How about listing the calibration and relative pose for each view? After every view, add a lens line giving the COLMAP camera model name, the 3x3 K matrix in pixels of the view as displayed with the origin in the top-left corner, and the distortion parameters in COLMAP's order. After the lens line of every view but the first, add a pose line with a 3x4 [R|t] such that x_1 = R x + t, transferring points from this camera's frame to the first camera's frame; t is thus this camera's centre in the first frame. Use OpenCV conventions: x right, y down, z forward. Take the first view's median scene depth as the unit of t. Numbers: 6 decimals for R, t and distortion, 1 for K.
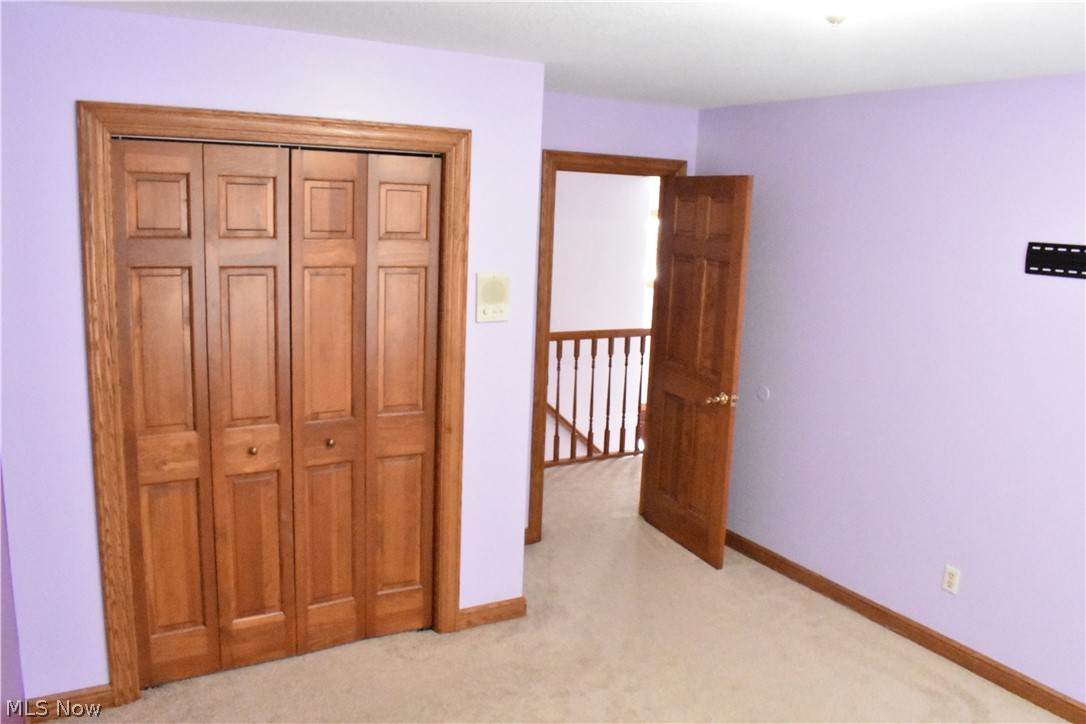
lens RADIAL K [[862.9, 0, 545.1], [0, 862.9, 360.0], [0, 0, 1]] dist [-0.084118, 0.000194]
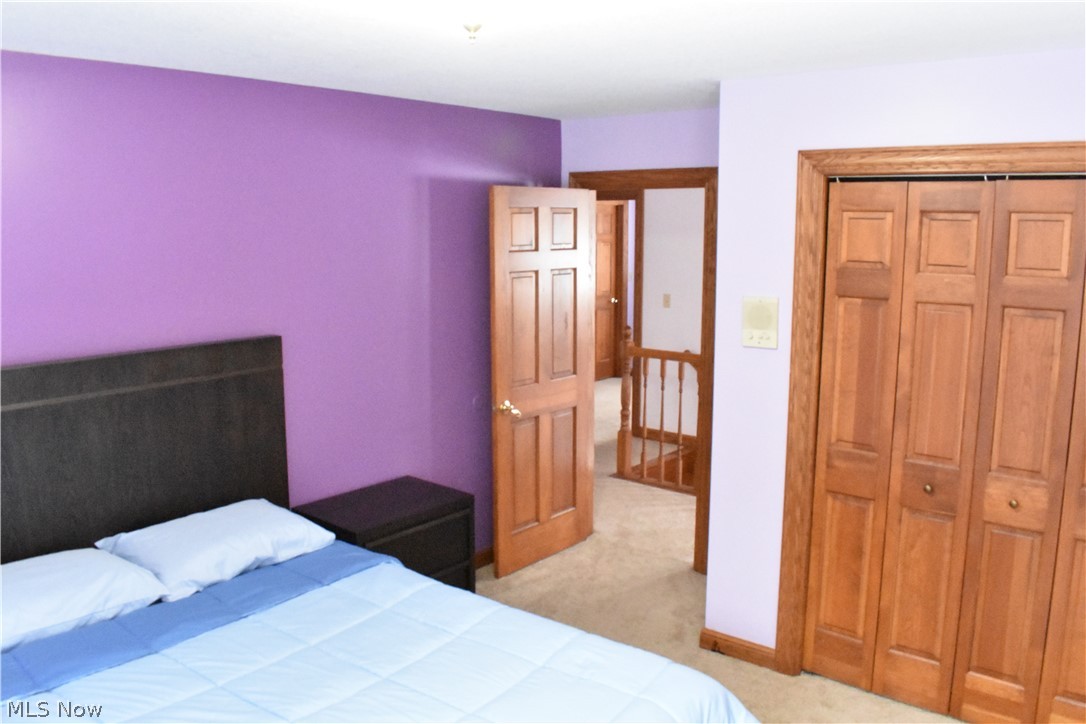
lens RADIAL K [[862.9, 0, 545.1], [0, 862.9, 360.0], [0, 0, 1]] dist [-0.084118, 0.000194]
pose [[0.333324, 0.113600, -0.935943, 0.578848], [-0.161165, 0.984968, 0.062154, -0.039515], [0.928935, 0.130124, 0.346622, 0.331176]]
